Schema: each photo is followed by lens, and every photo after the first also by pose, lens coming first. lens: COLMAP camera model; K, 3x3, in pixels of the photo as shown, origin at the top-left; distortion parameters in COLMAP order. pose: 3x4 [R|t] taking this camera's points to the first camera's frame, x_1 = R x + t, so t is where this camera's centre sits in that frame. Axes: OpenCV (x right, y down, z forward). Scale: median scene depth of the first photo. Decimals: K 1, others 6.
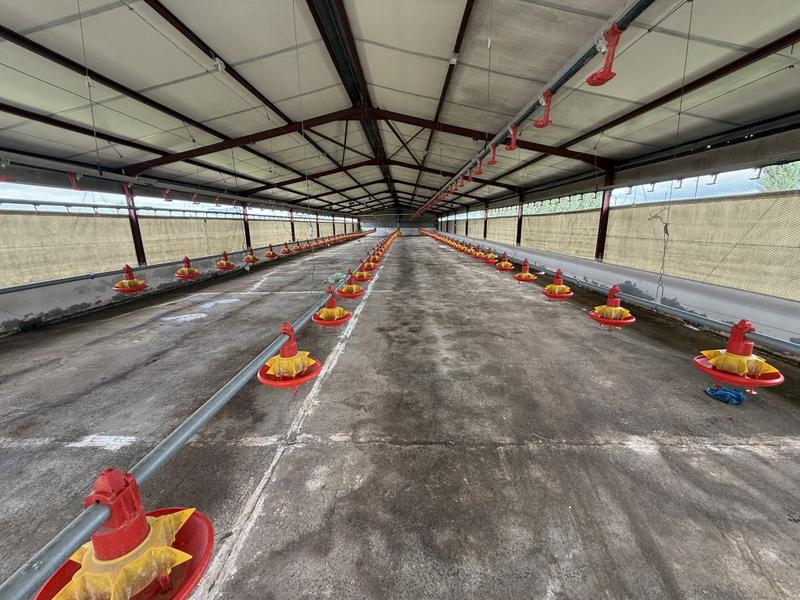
lens RADIAL K [[318.0, 0, 378.3], [0, 318.0, 300.0], [0, 0, 1]] dist [-0.002025, -0.000116]
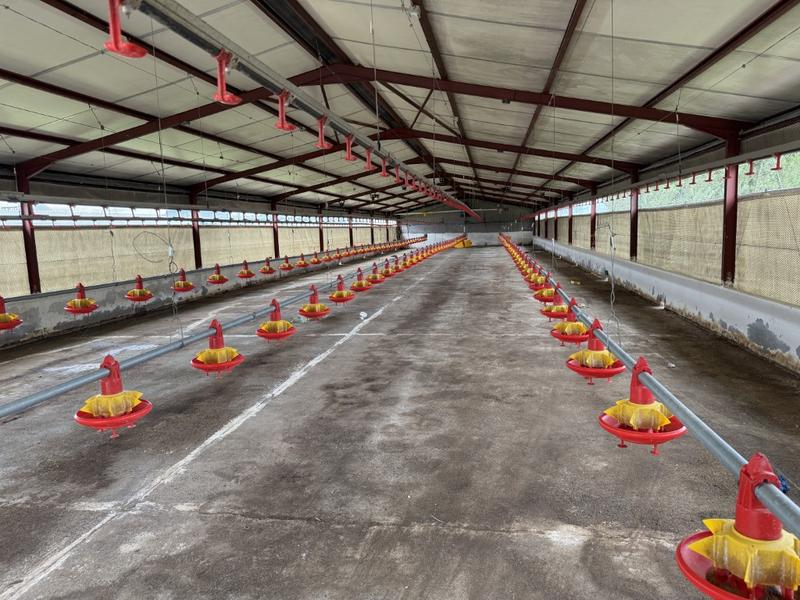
lens RADIAL K [[592.0, 0, 400.0], [0, 592.0, 300.0], [0, 0, 1]] dist [0.065720, -0.094458]
pose [[0.988097, -0.002224, -0.153815, 0.270659], [-0.014057, 0.994407, -0.104678, 0.028713], [0.153188, 0.105594, 0.982539, -0.187131]]
